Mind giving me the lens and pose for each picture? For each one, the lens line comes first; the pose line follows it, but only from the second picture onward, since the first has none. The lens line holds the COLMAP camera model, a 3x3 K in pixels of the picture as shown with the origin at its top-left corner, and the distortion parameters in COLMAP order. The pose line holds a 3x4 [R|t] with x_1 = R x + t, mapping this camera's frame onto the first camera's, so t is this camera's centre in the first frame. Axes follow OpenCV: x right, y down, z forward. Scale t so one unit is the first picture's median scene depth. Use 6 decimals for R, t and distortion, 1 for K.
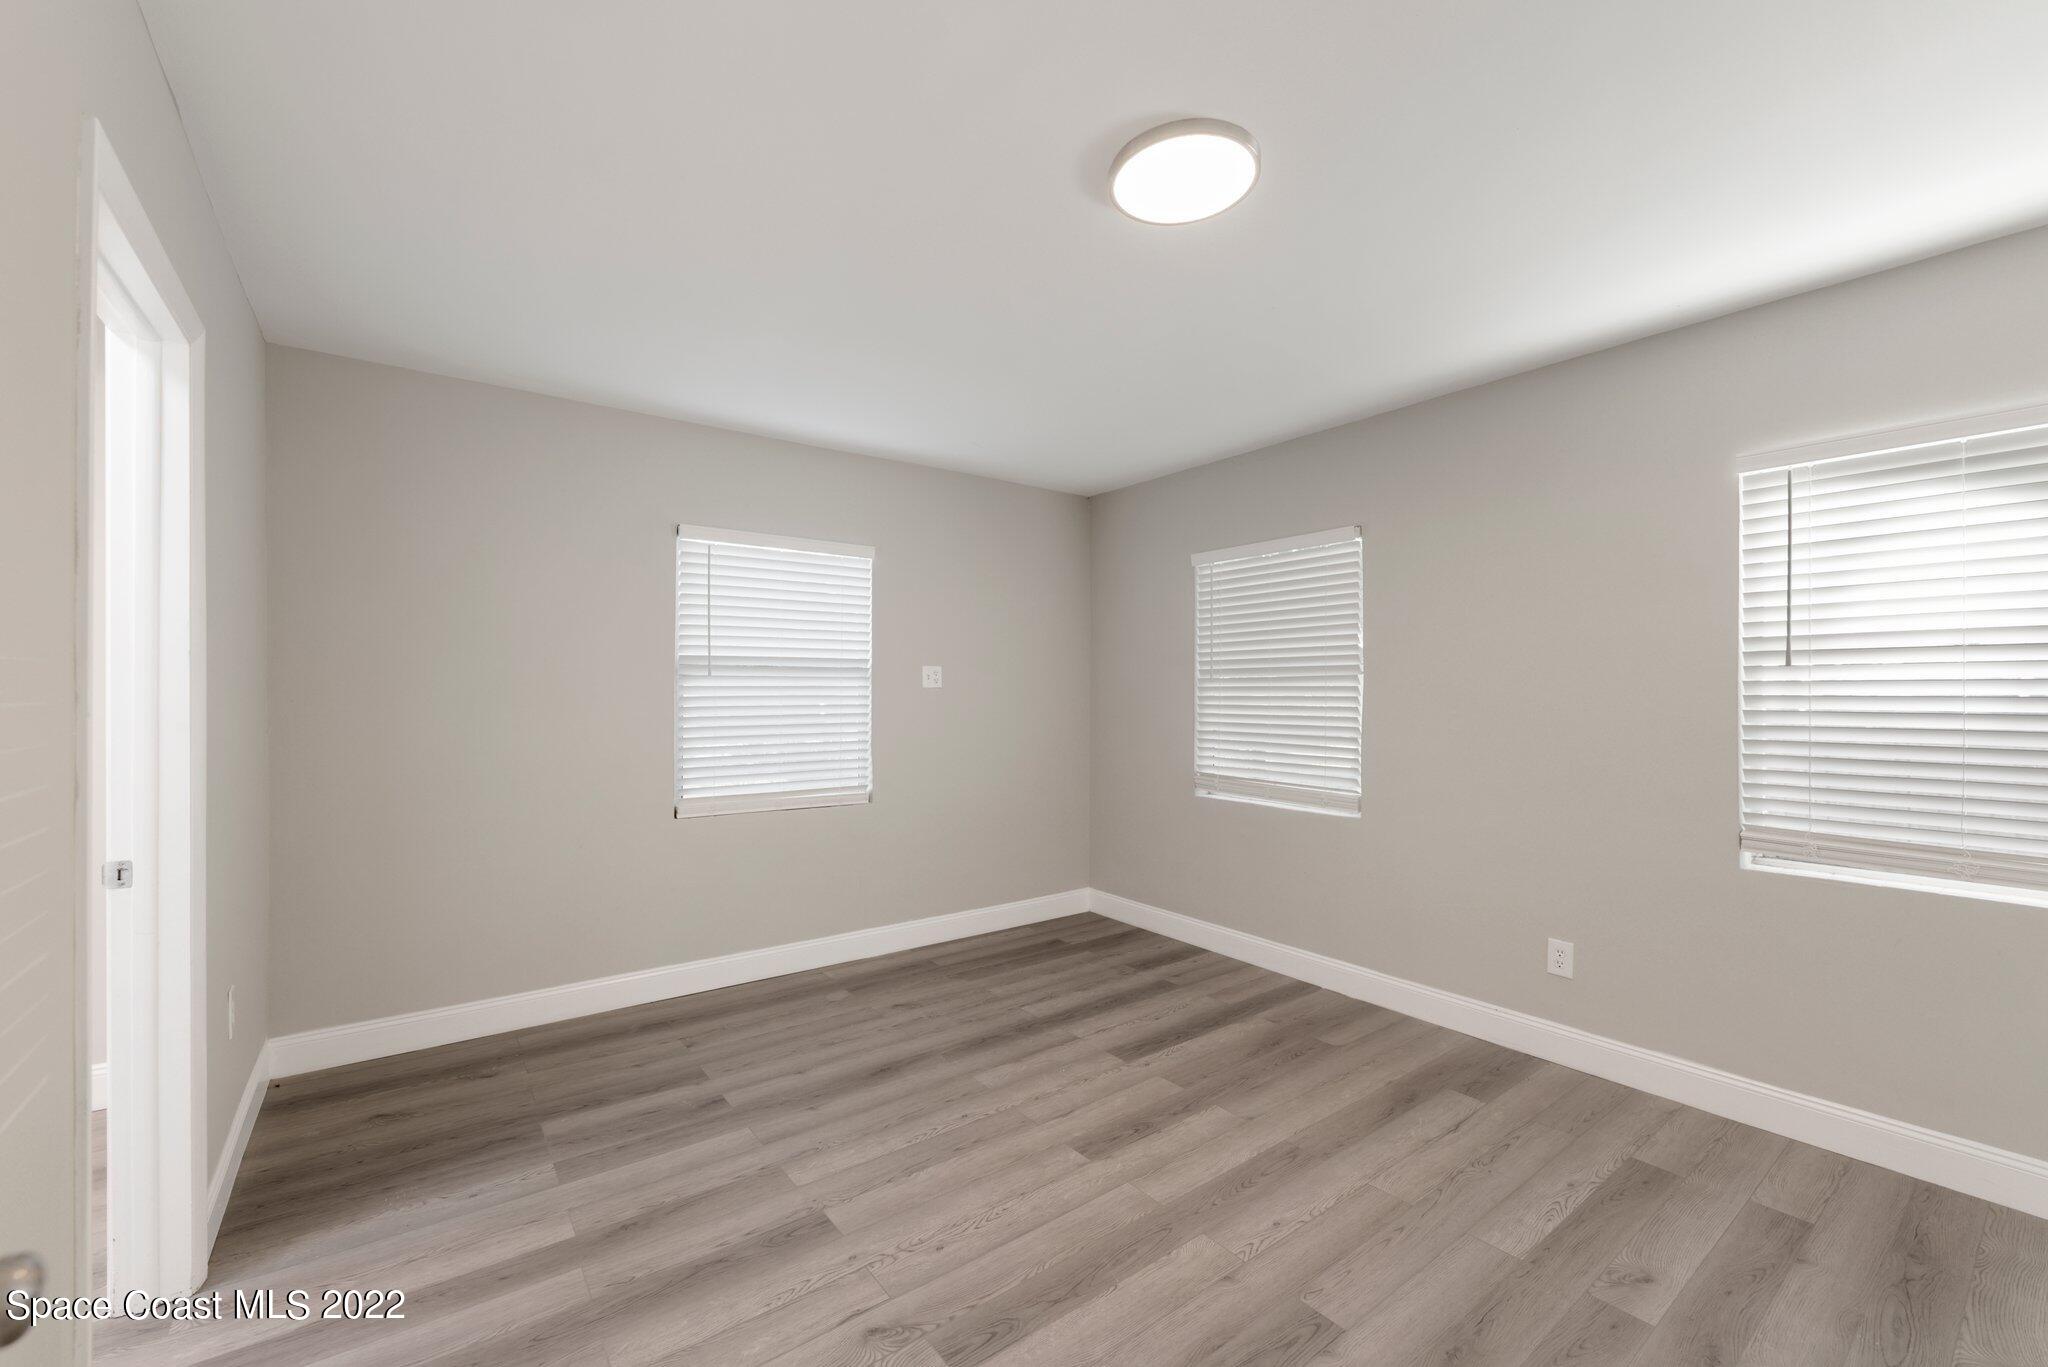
lens RADIAL K [[831.1, 0, 1025.1], [0, 831.1, 689.0], [0, 0, 1]] dist [0.001971, -0.002150]
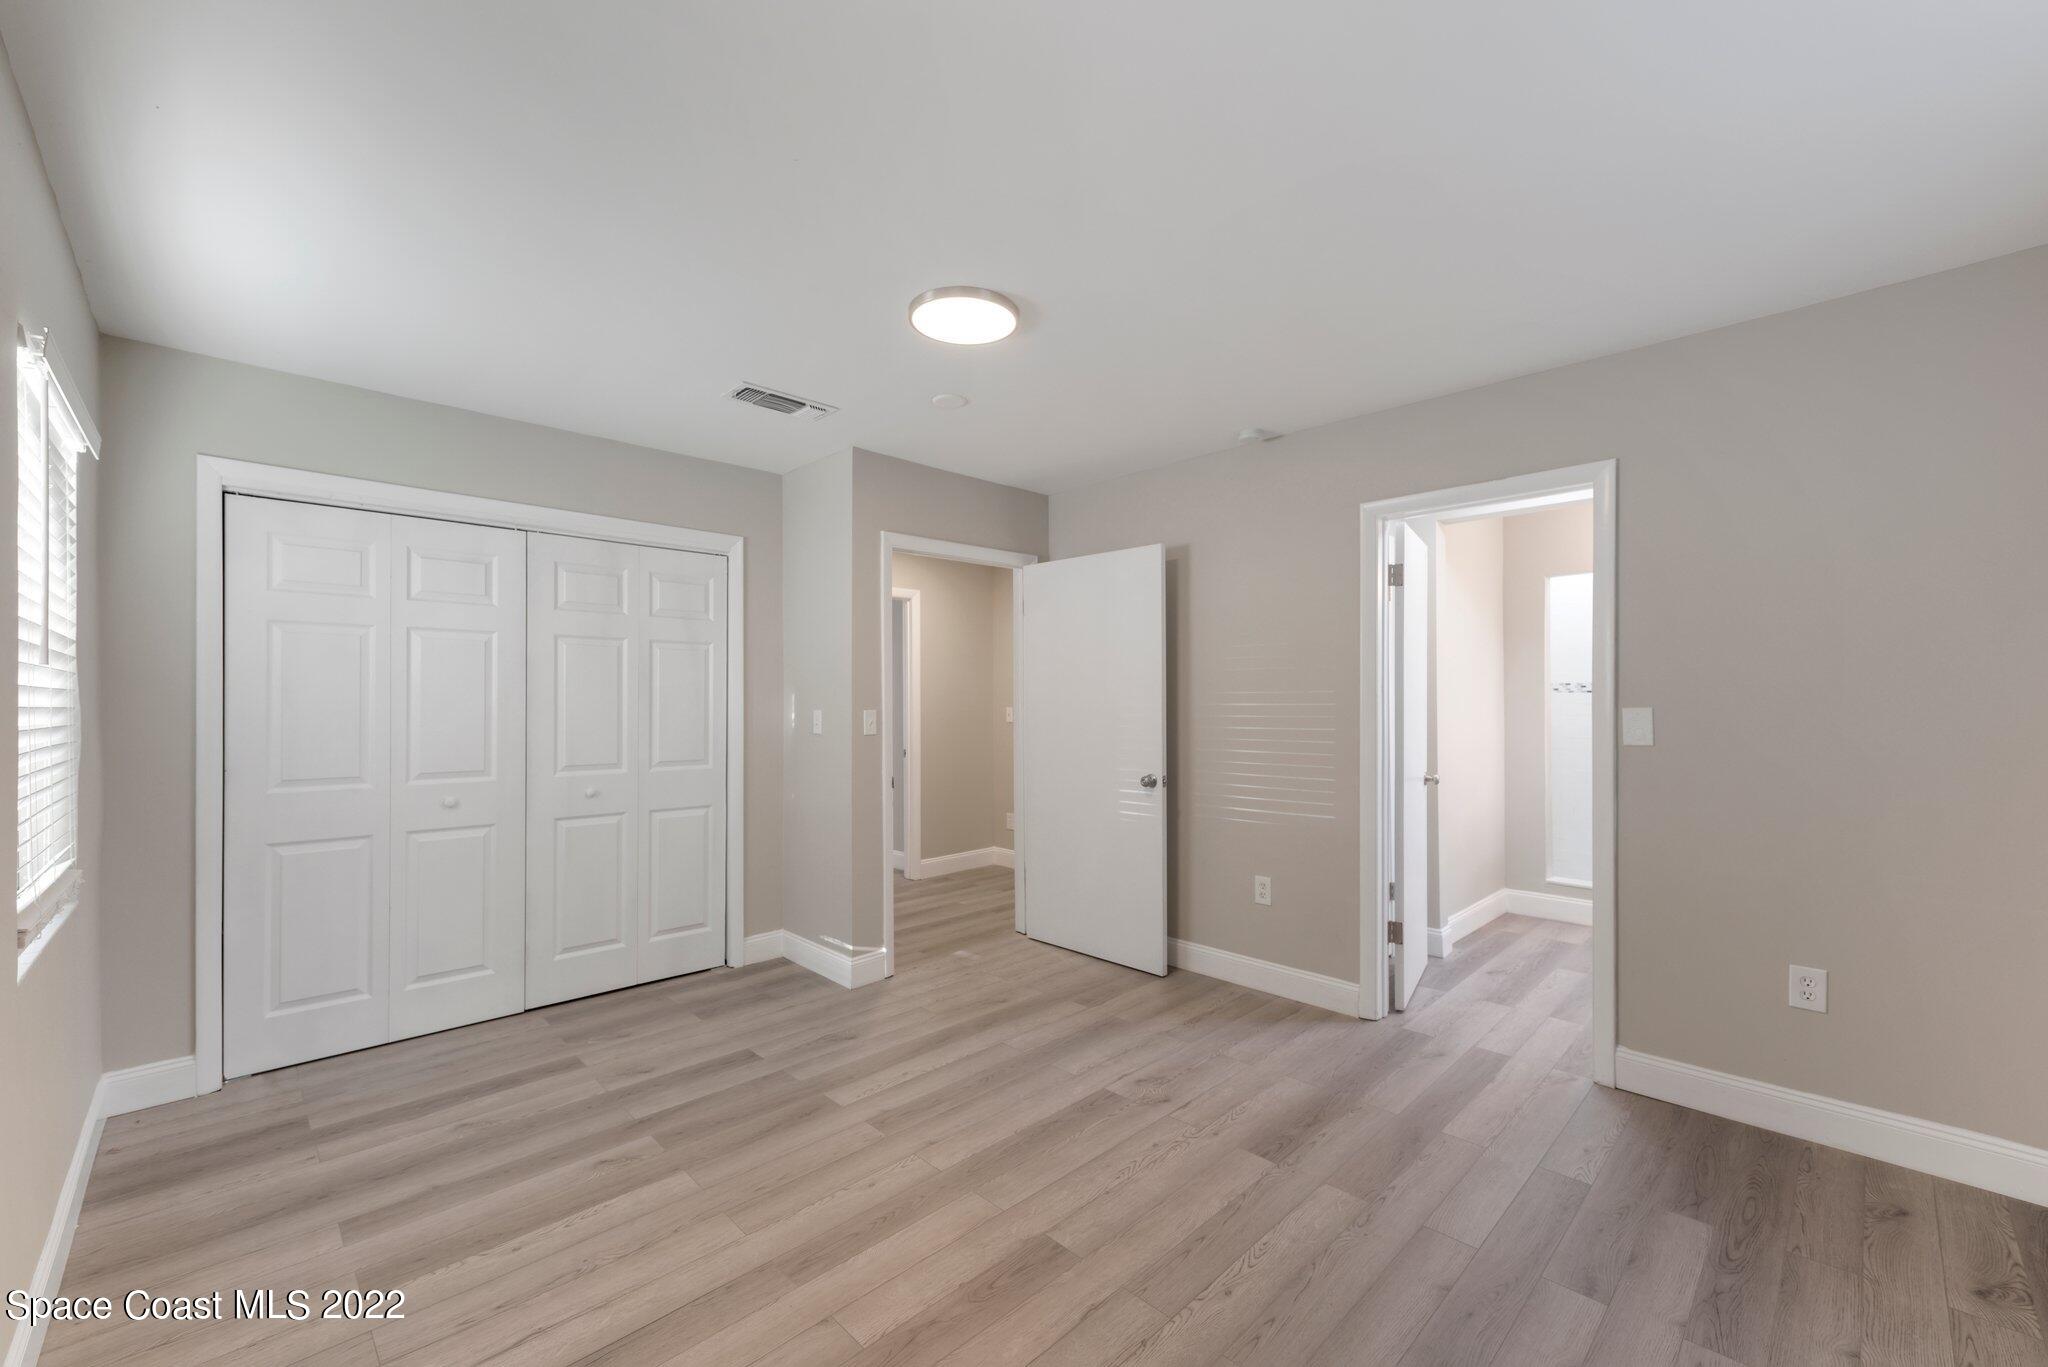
lens RADIAL K [[831.1, 0, 1017.9], [0, 831.1, 691.5], [0, 0, 1]] dist [0.001971, -0.002150]
pose [[-0.992747, 0.000513, -0.120225, 0.225539], [0.001659, 0.999954, -0.009435, 0.000557], [0.120214, -0.009566, -0.992702, 1.978930]]
